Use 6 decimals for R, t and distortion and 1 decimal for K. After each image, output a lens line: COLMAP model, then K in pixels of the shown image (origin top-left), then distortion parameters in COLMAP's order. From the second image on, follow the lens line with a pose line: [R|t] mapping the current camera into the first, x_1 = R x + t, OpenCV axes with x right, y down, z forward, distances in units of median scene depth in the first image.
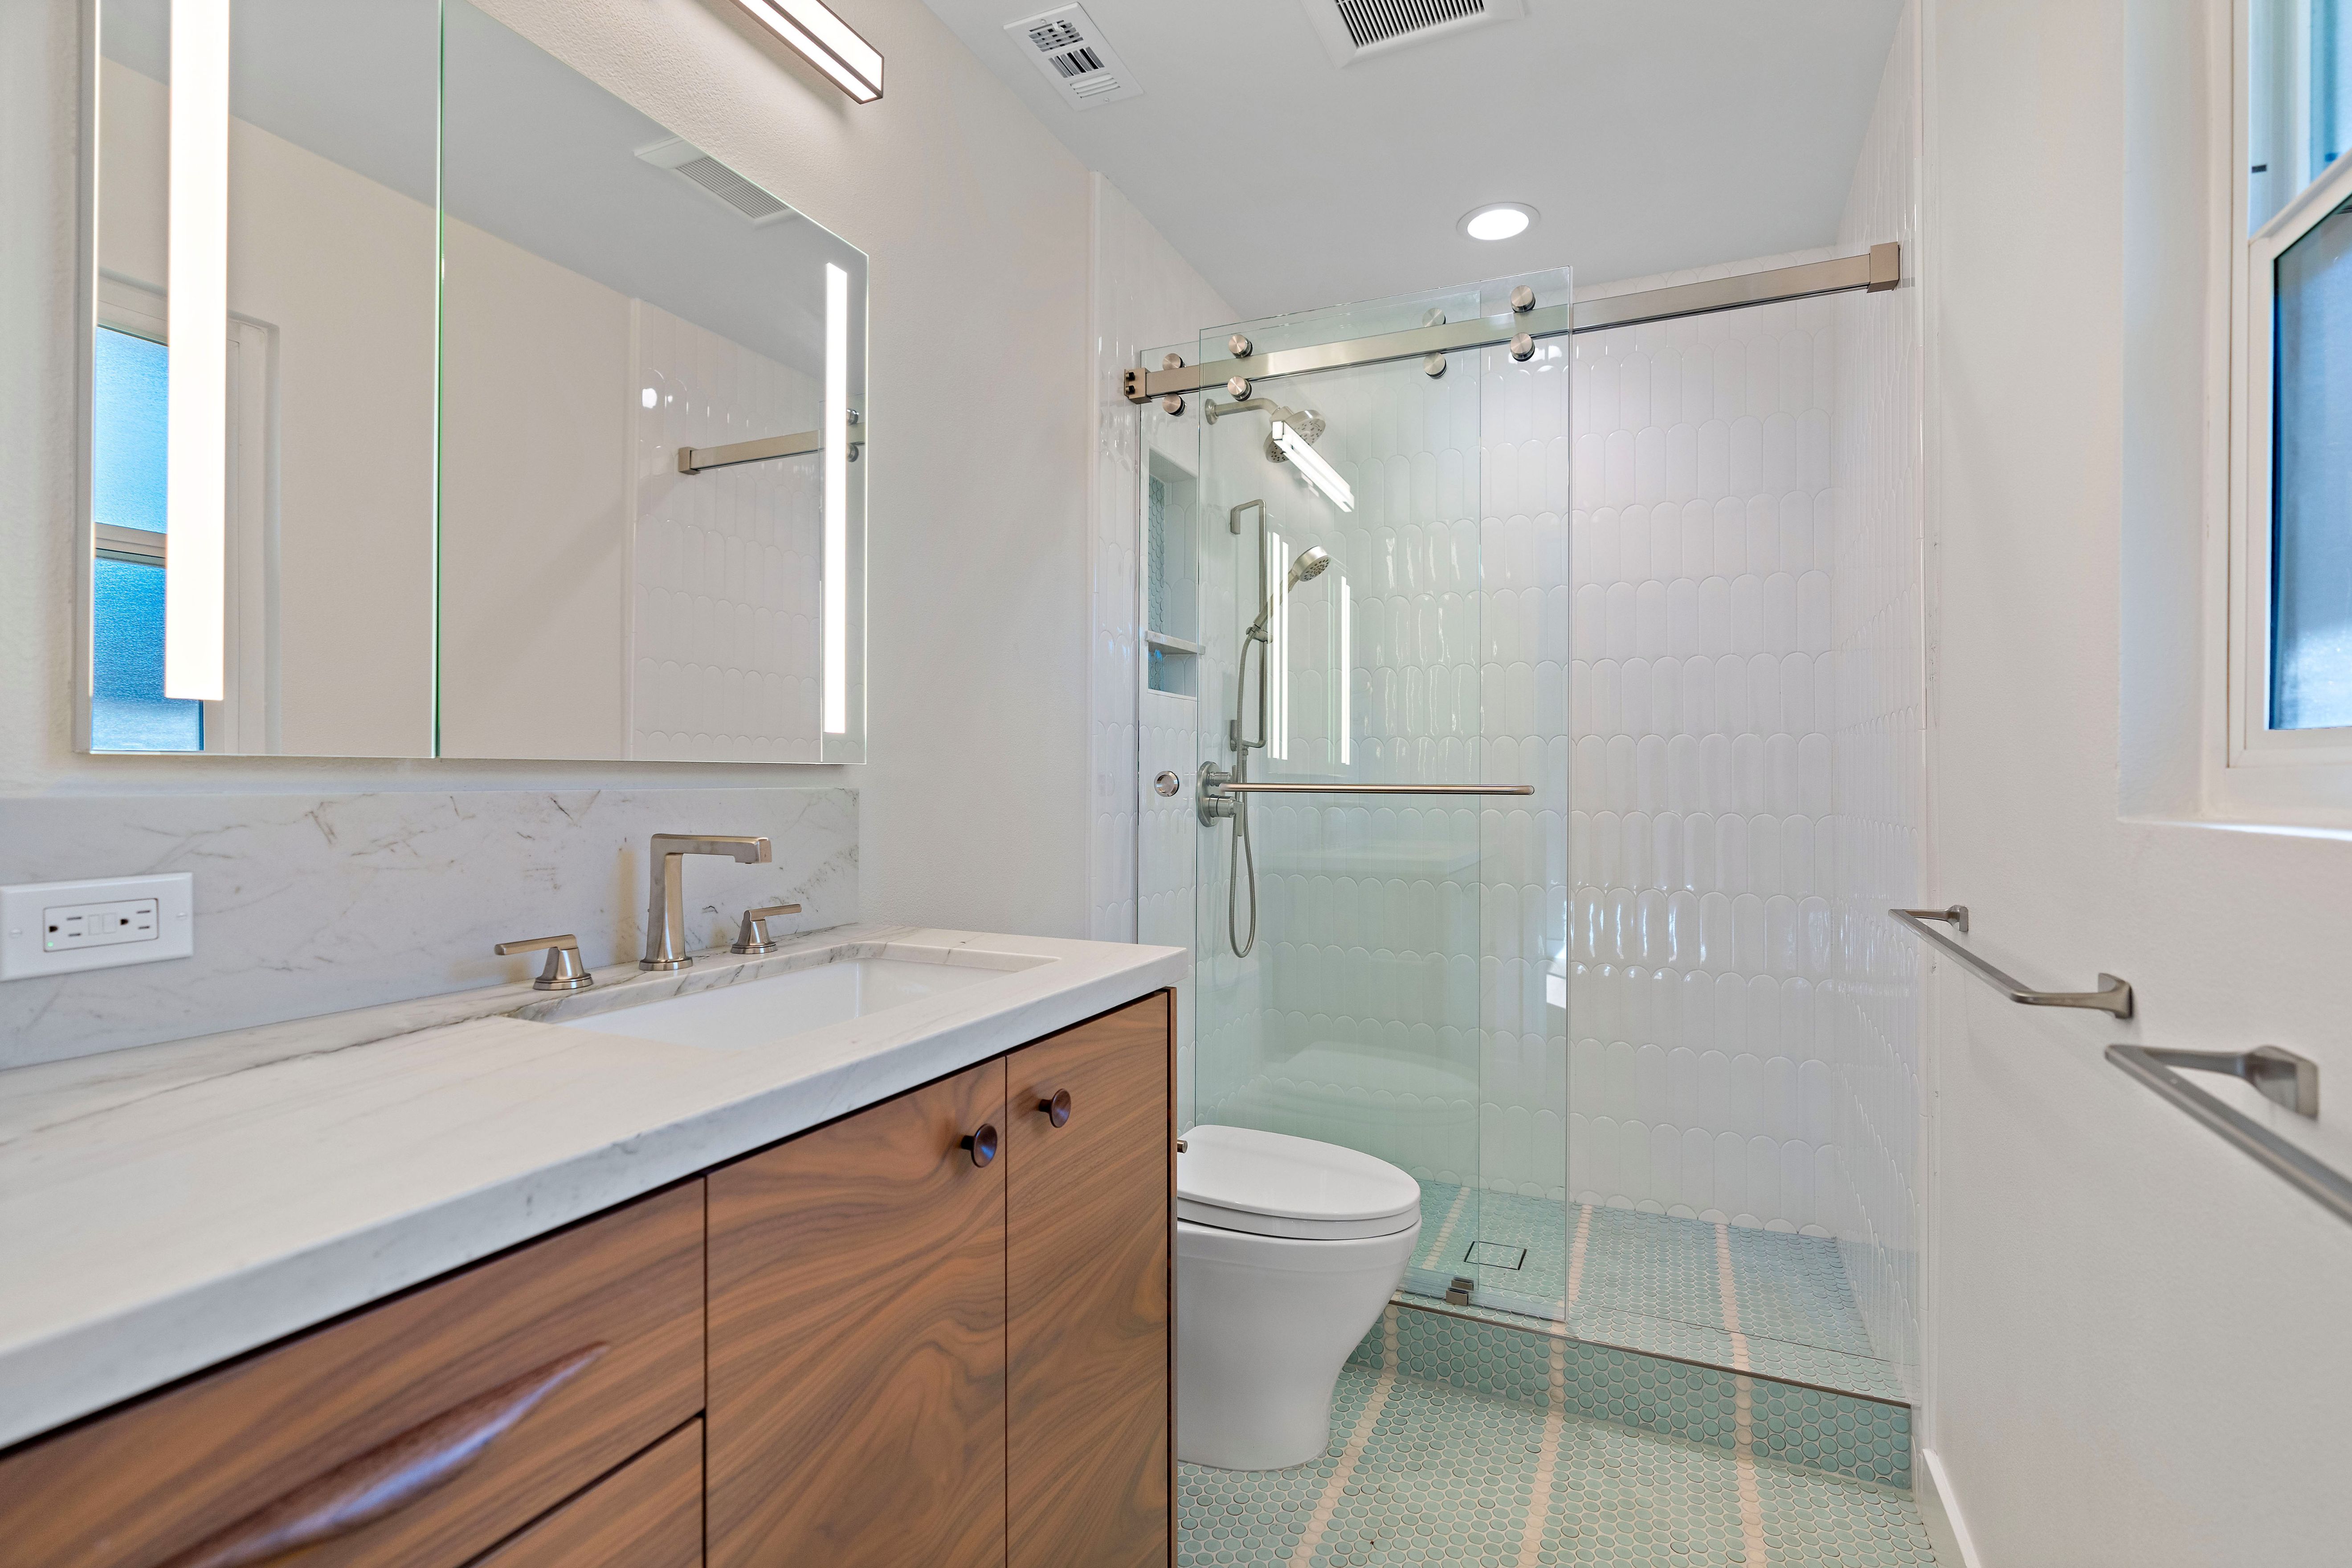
lens RADIAL K [[1121.9, 0, 1176.0], [0, 1121.9, 784.0], [0, 0, 1]] dist [-0.019061, 0.009010]
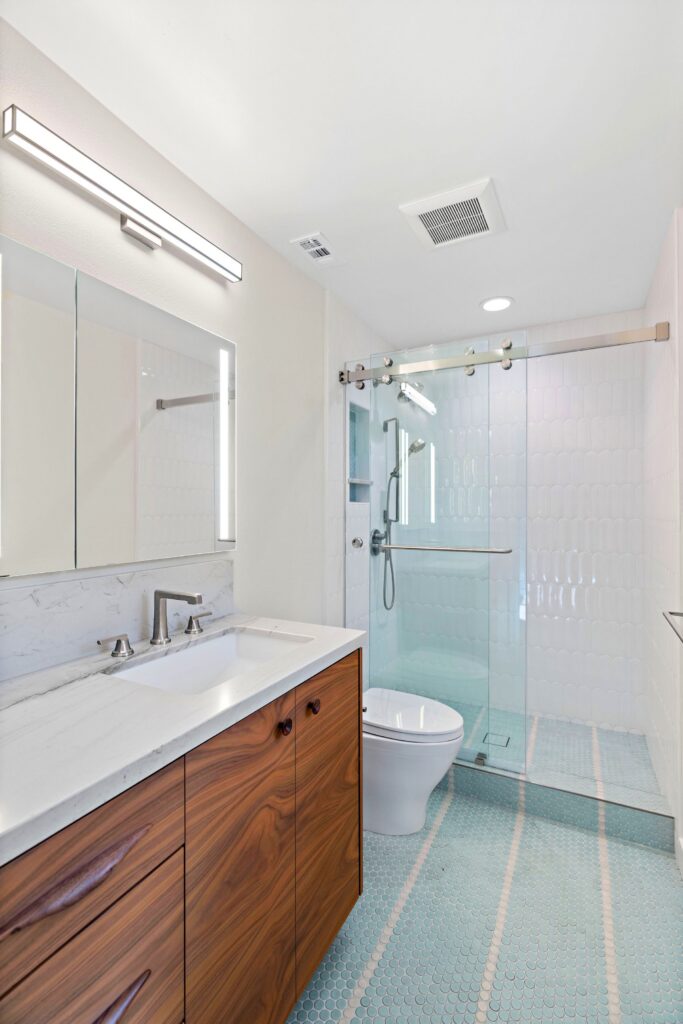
lens RADIAL K [[488.4, 0, 334.1], [0, 488.4, 496.8], [0, 0, 1]] dist [-0.019061, 0.009010]
pose [[0.998576, -0.002905, -0.053274, -0.002348], [0.002980, 0.999995, 0.001331, -0.122102], [0.053270, -0.001488, 0.998579, -0.060124]]
